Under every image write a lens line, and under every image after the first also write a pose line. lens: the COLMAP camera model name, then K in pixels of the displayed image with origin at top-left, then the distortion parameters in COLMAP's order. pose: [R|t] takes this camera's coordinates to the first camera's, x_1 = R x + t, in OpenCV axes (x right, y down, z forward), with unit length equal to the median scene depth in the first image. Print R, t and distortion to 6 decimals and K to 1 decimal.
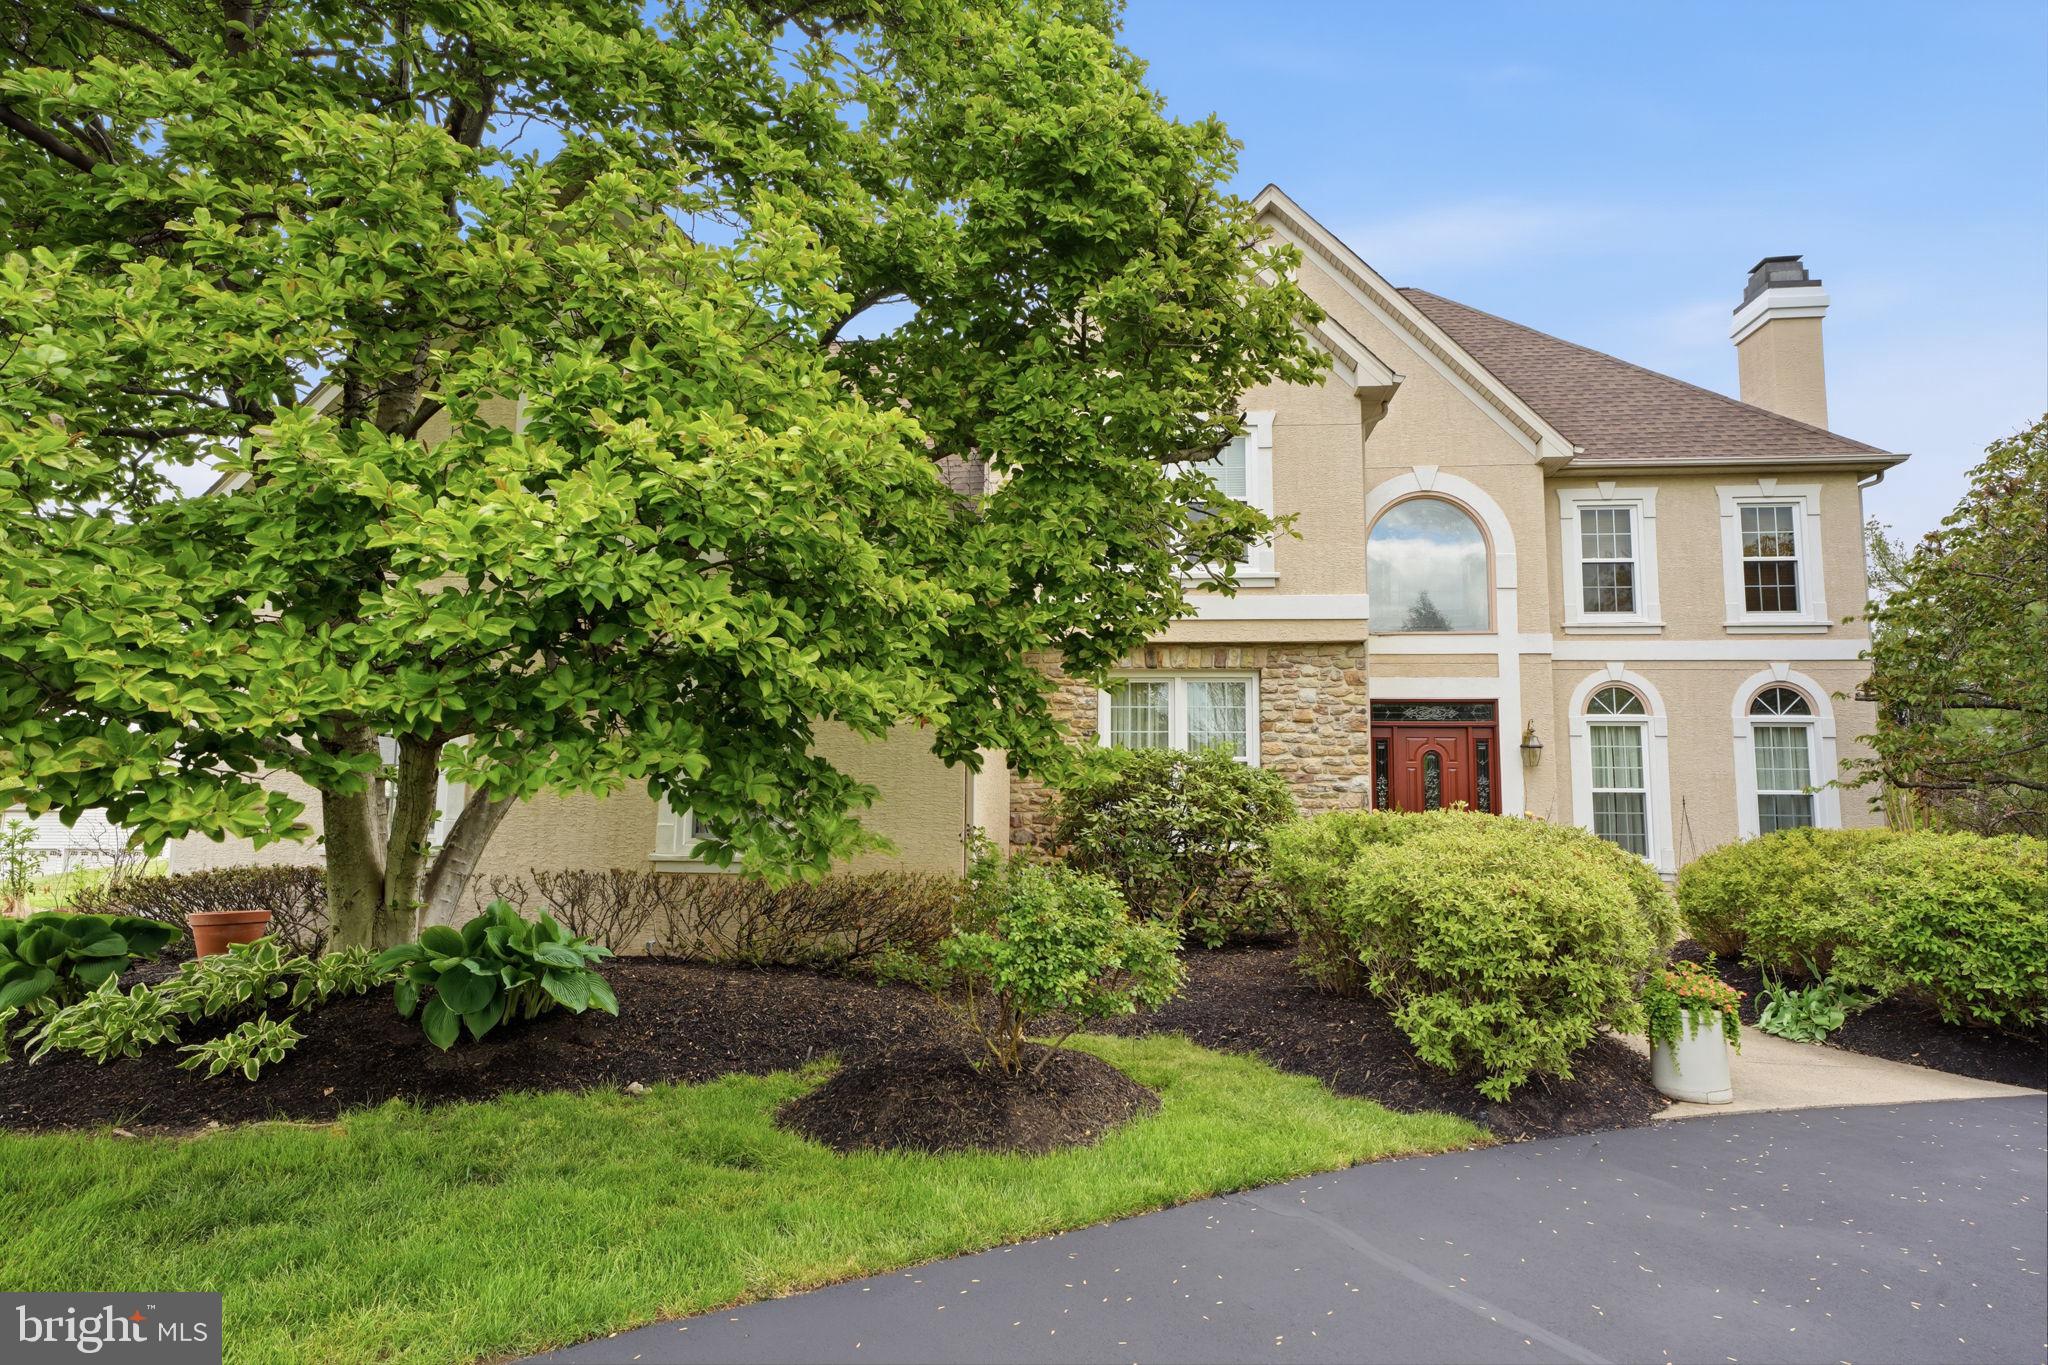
lens RADIAL K [[1064.2, 0, 1020.9], [0, 1064.2, 681.9], [0, 0, 1]] dist [-0.057821, 0.047361]
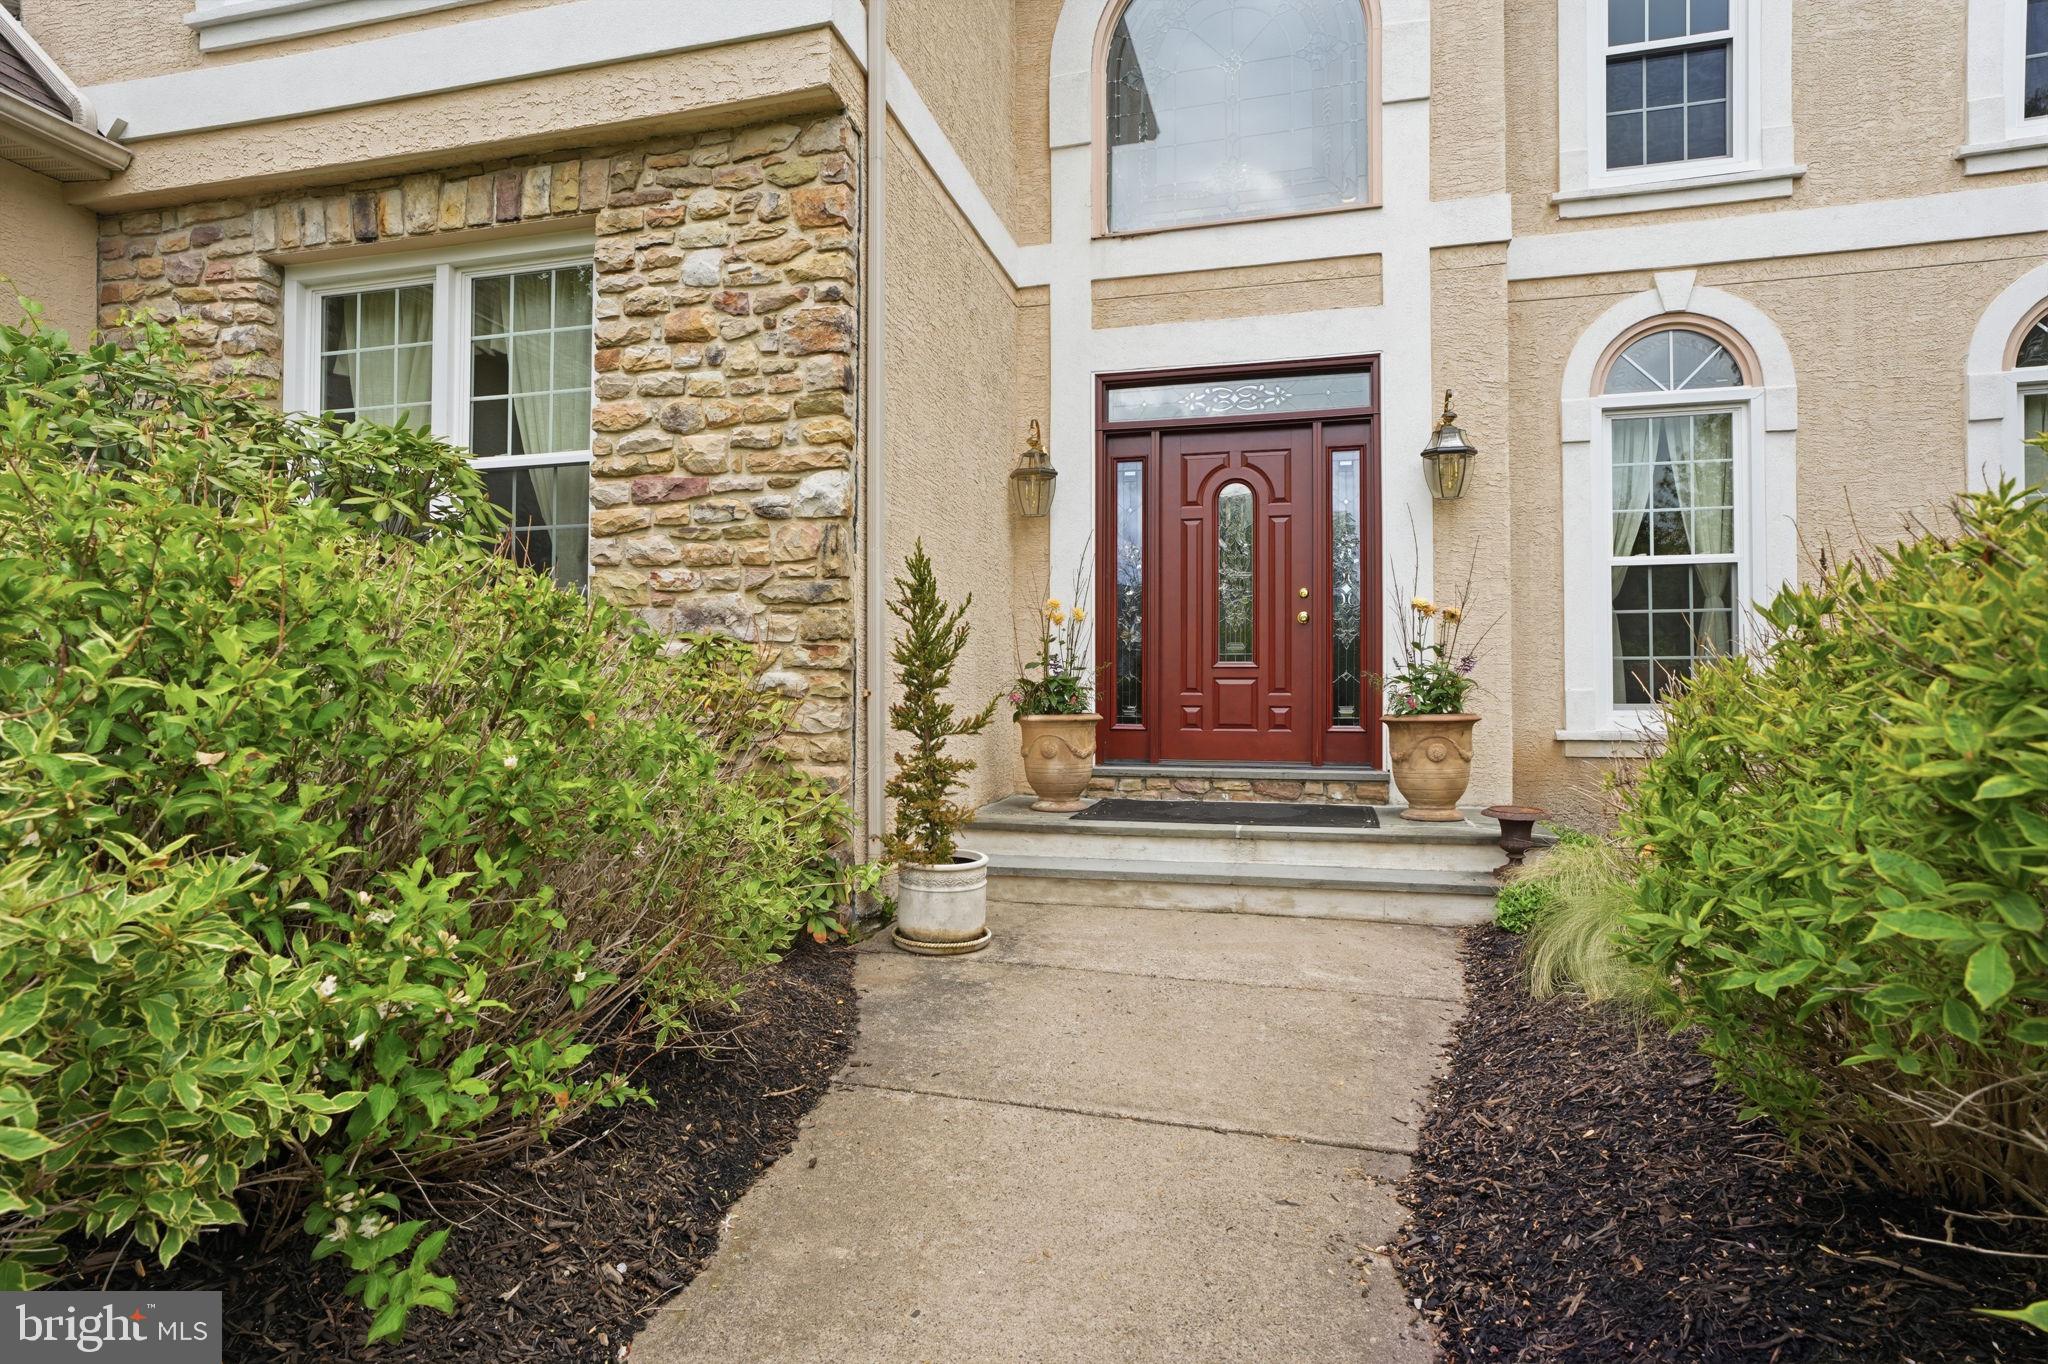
lens RADIAL K [[1064.2, 0, 1020.9], [0, 1064.2, 681.4], [0, 0, 1]] dist [-0.057821, 0.047361]
pose [[0.992106, -0.018754, -0.123991, 0.356749], [0.032611, 0.993319, 0.110695, 0.100461], [0.121086, -0.113865, 0.986090, 0.529897]]
